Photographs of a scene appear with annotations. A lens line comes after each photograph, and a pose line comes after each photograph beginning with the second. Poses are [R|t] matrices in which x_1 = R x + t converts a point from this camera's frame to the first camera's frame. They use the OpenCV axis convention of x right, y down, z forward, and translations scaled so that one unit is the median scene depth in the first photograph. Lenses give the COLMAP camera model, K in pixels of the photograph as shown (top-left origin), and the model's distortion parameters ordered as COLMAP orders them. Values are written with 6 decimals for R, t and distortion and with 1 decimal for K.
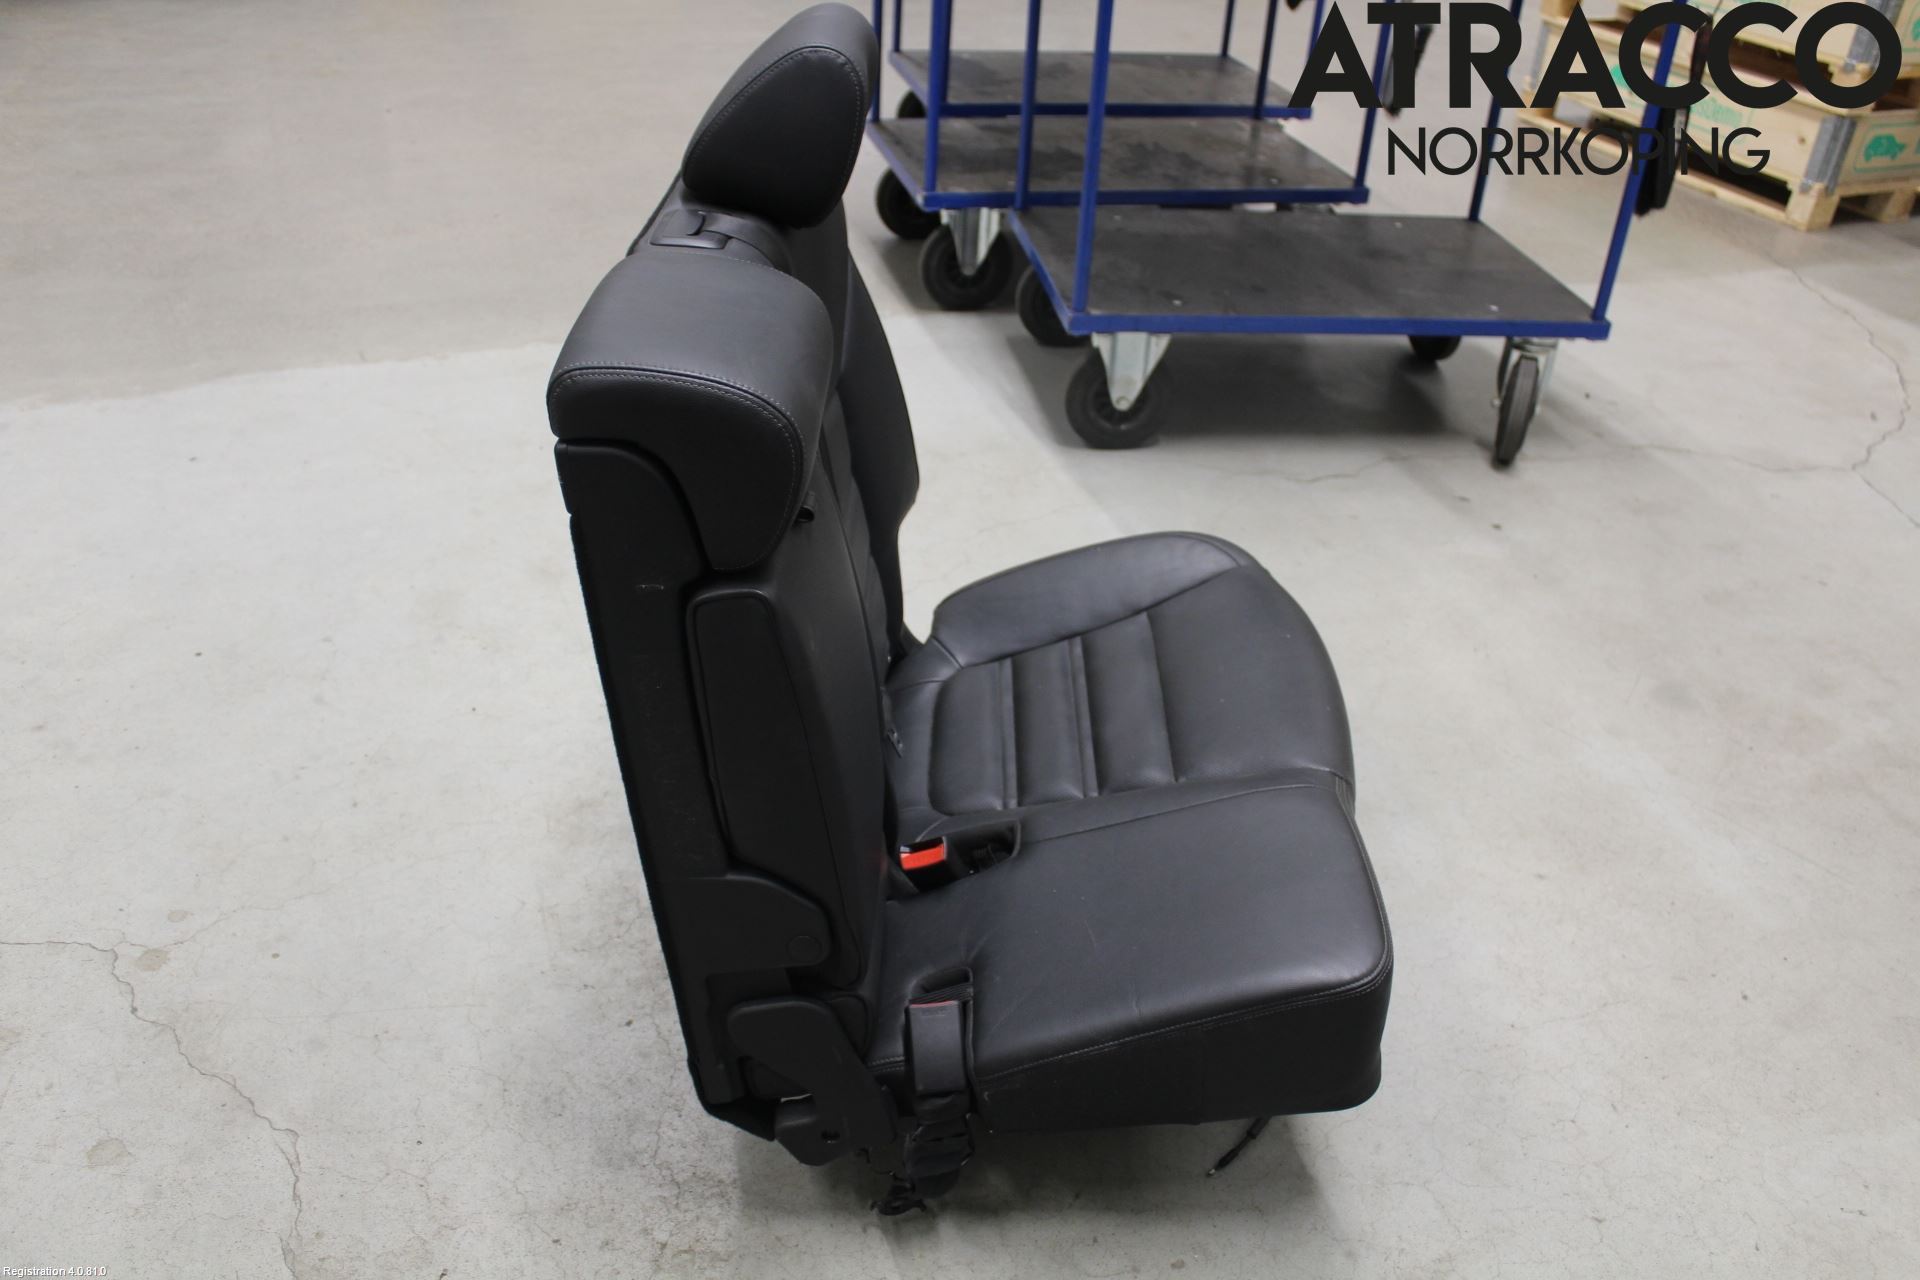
lens RADIAL K [[1554.5, 0, 960.0], [0, 1554.5, 640.0], [0, 0, 1]] dist [-0.163387, 0.131554]
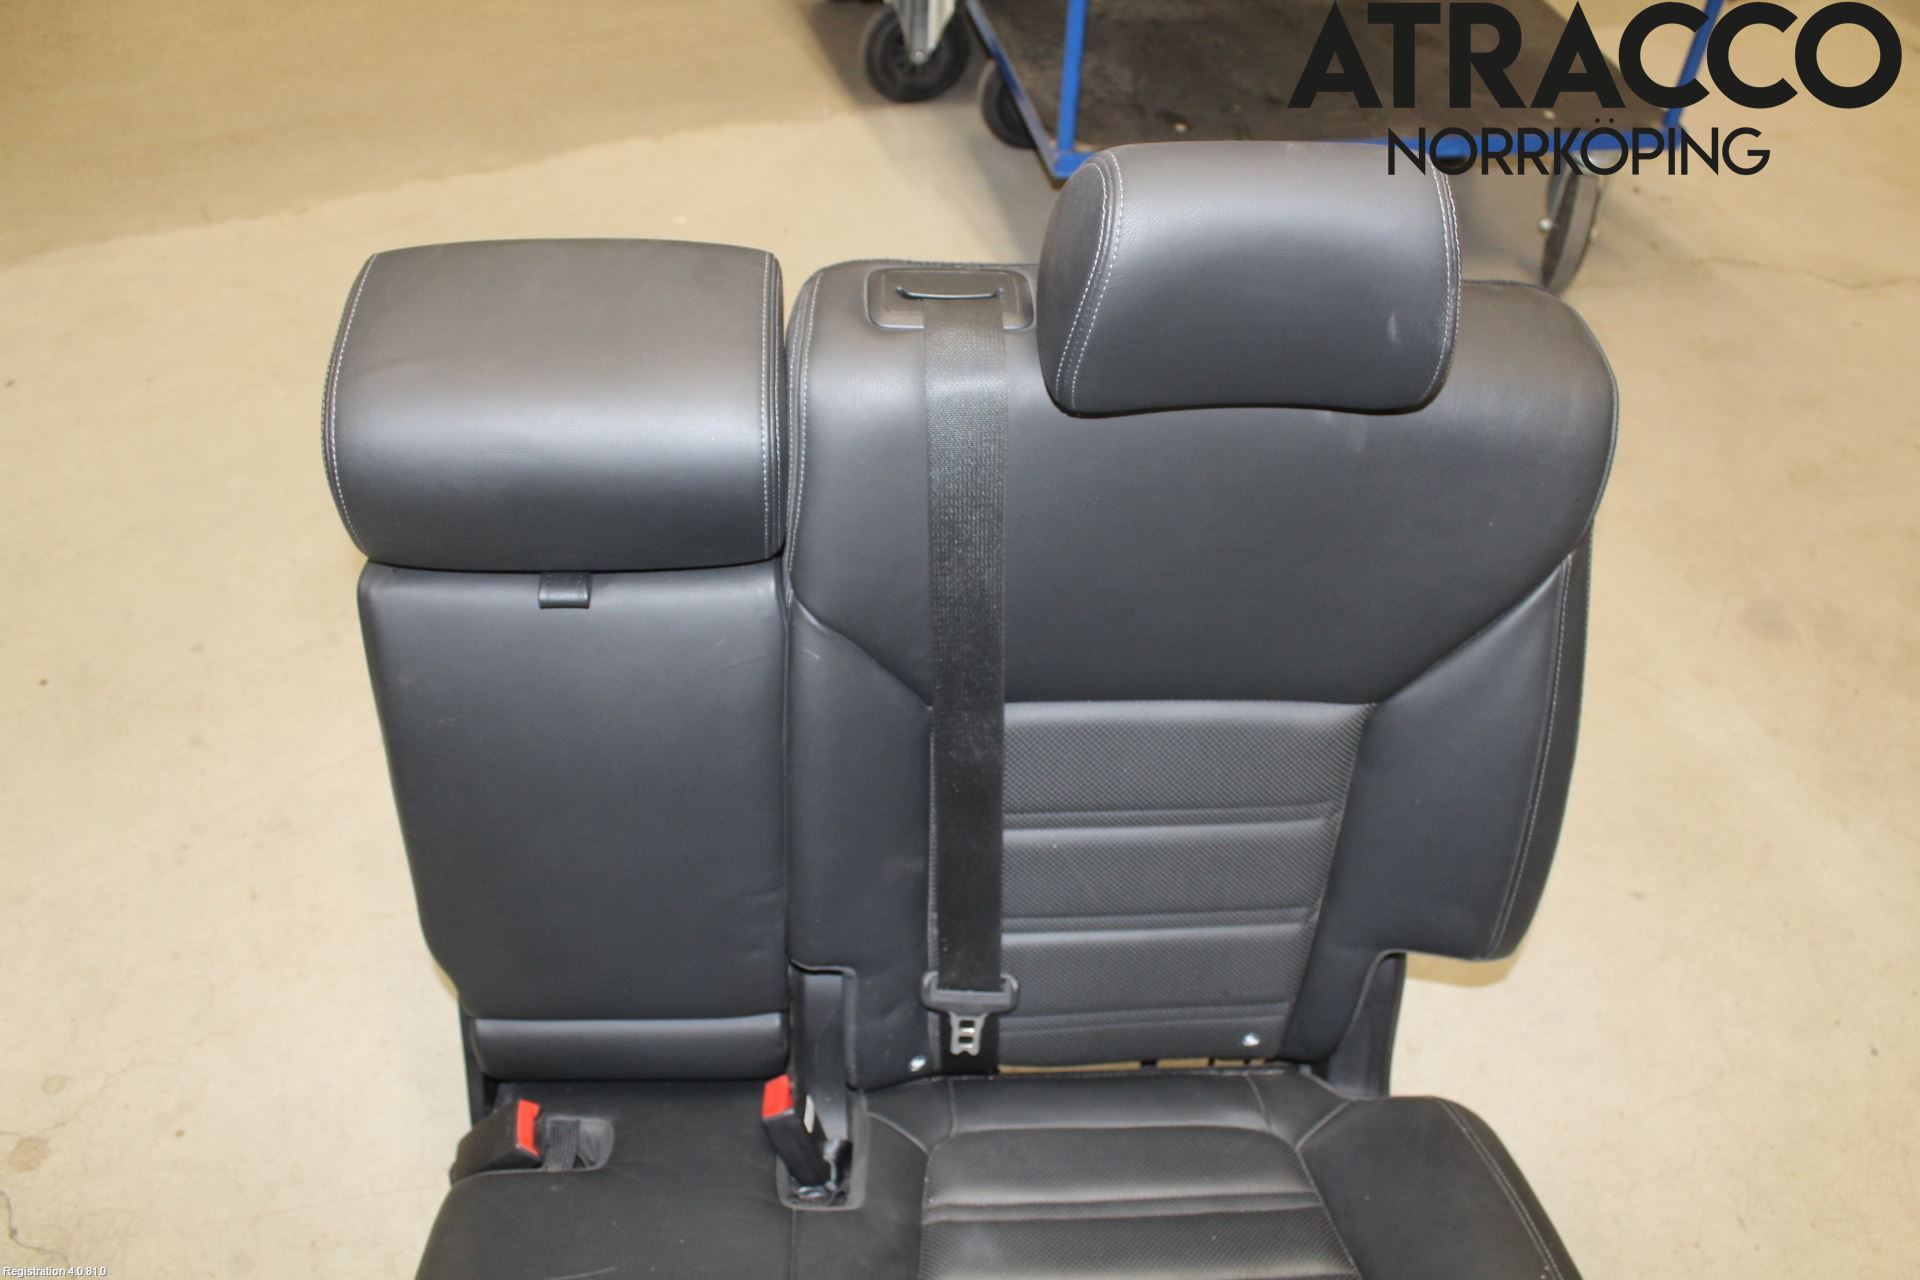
lens RADIAL K [[1559.2, 0, 966.8], [0, 1559.2, 644.6], [0, 0, 1]] dist [-0.169119, 0.135823]
pose [[0.997924, -0.052794, 0.036882, -0.019084], [0.043387, 0.974356, 0.220788, -0.129765], [-0.047592, -0.218729, 0.974624, 0.133539]]
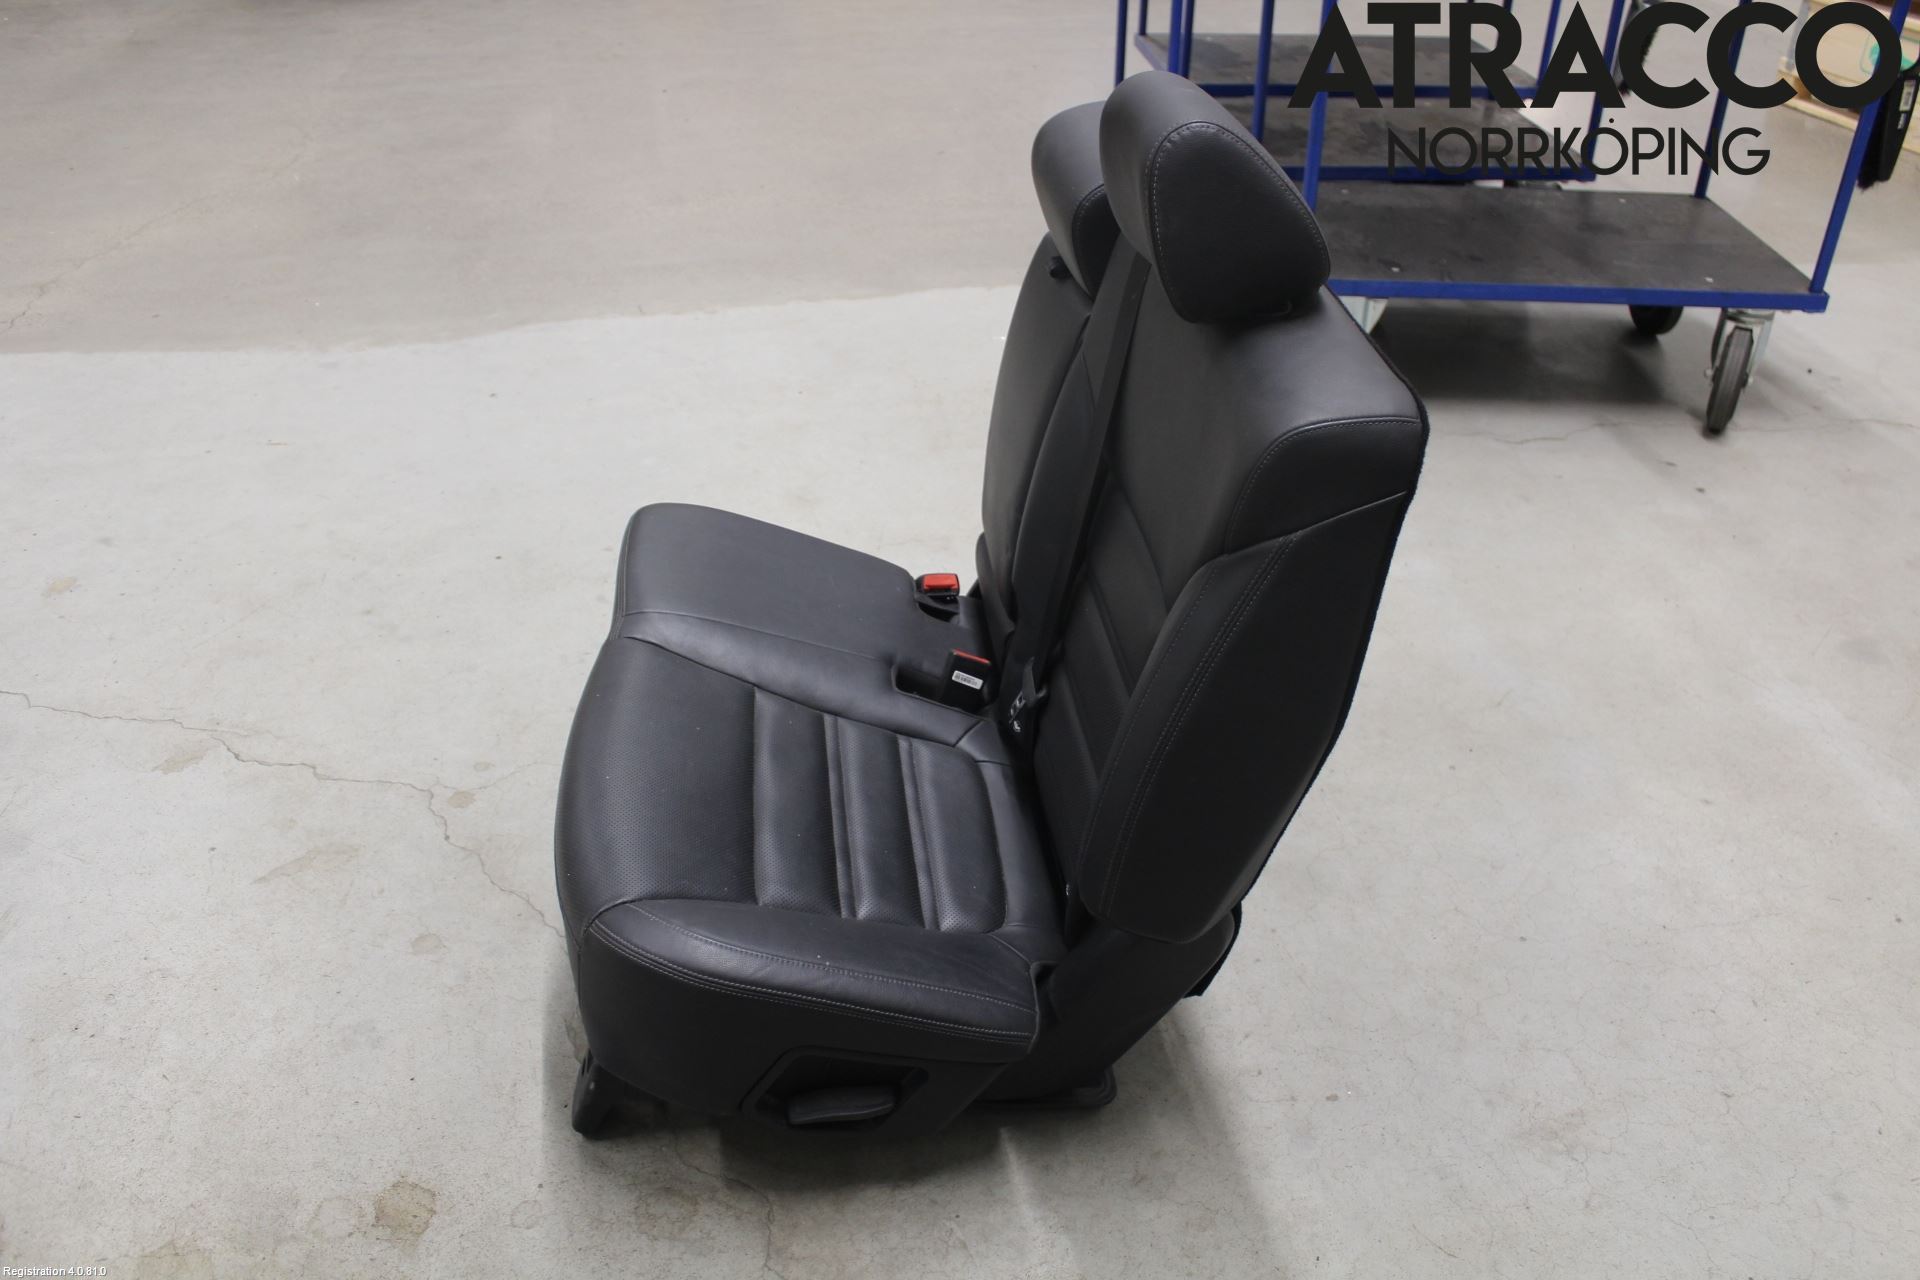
lens RADIAL K [[1559.2, 0, 966.8], [0, 1559.2, 644.6], [0, 0, 1]] dist [-0.169119, 0.135823]
pose [[0.988491, 0.041063, -0.145598, 0.013245], [-0.039795, 0.999140, 0.011615, 0.036260], [0.145950, -0.005687, 0.989276, -0.077985]]
